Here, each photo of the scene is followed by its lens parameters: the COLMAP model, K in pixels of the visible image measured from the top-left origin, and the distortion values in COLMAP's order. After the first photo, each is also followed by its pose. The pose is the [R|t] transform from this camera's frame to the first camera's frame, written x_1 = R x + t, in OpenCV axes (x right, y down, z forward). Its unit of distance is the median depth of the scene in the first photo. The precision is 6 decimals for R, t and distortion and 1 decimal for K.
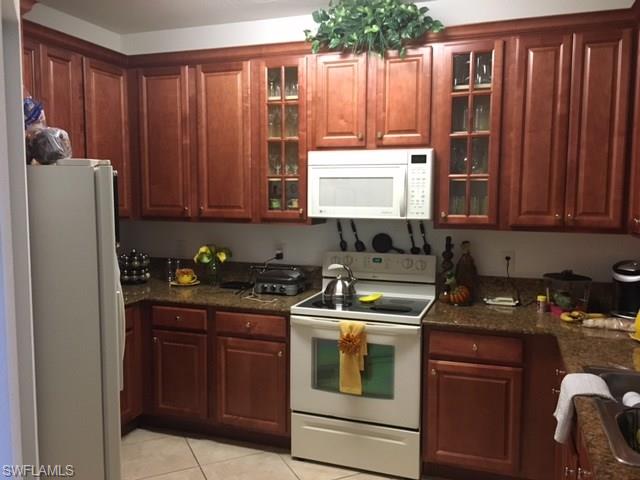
lens RADIAL K [[546.1, 0, 319.3], [0, 546.1, 239.4], [0, 0, 1]] dist [0.064810, -0.065995]
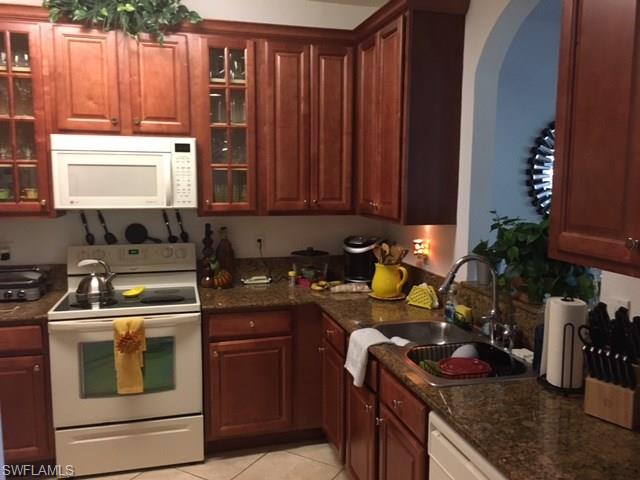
lens RADIAL K [[546.1, 0, 319.2], [0, 546.1, 238.9], [0, 0, 1]] dist [0.064810, -0.065995]
pose [[0.825621, -0.064107, 0.560571, -0.185261], [0.048943, 0.997917, 0.042038, -0.010203], [-0.562098, -0.007271, 0.827038, 0.027021]]
